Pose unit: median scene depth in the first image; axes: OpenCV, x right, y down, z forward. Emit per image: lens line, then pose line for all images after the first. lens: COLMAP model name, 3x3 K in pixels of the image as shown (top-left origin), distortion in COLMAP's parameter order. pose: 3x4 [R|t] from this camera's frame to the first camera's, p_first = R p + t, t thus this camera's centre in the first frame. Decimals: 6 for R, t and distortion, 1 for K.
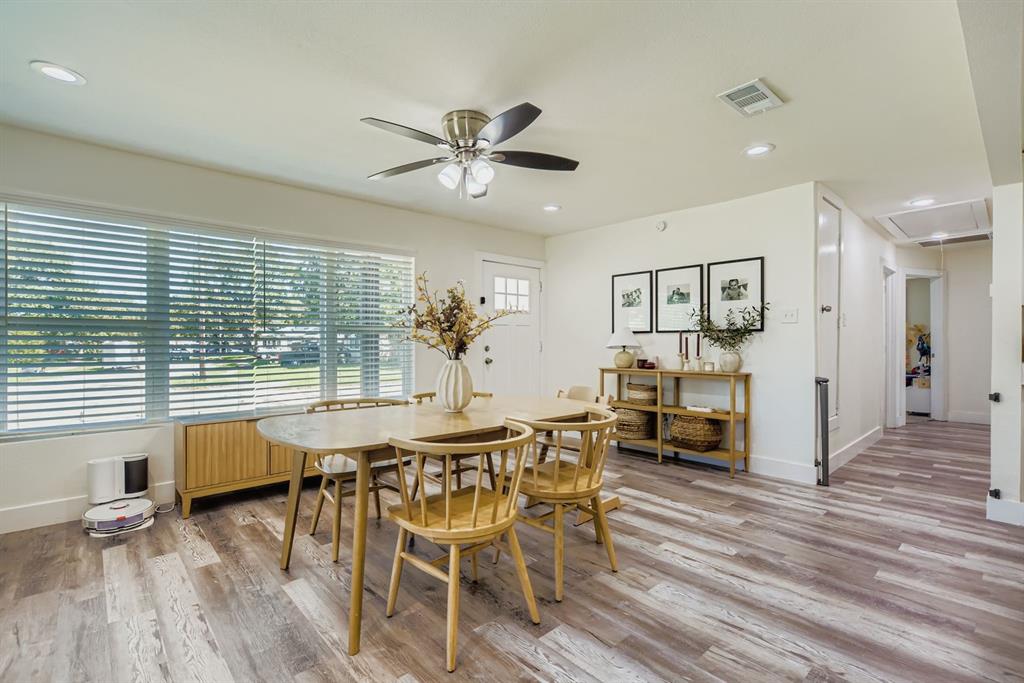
lens RADIAL K [[469.4, 0, 505.6], [0, 469.4, 342.1], [0, 0, 1]] dist [0.001479, -0.000325]
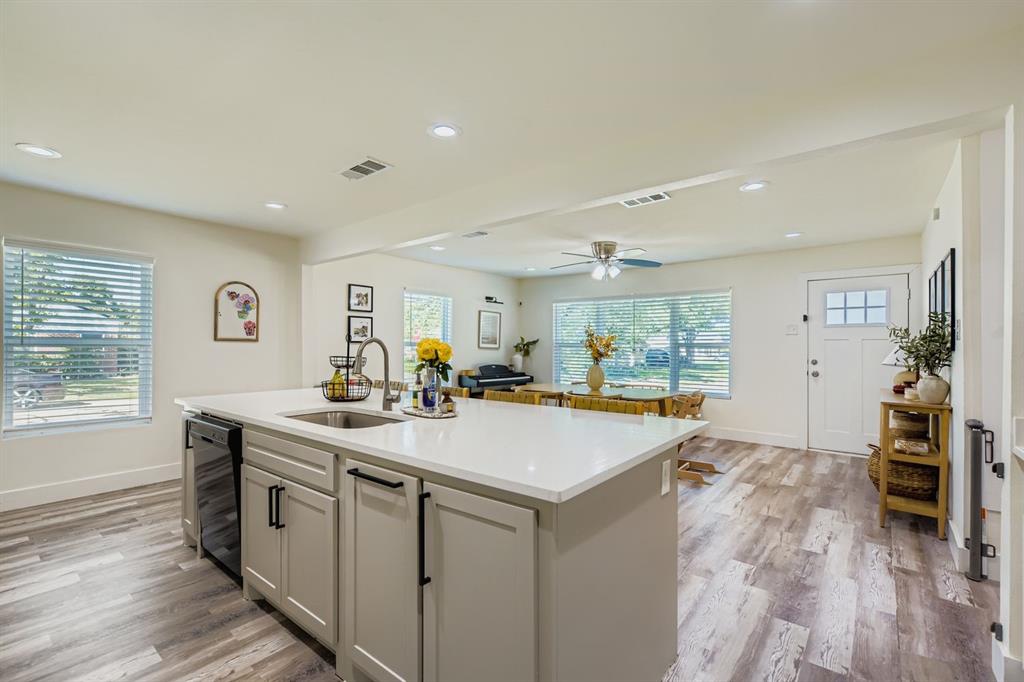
lens RADIAL K [[443.7, 0, 517.8], [0, 443.7, 342.2], [0, 0, 1]] dist [-0.001451, 0.001003]
pose [[0.166349, -0.006017, -0.986049, 1.082016], [-0.009162, 0.999929, -0.007648, -0.023116], [0.986024, 0.010307, 0.166282, 0.217961]]
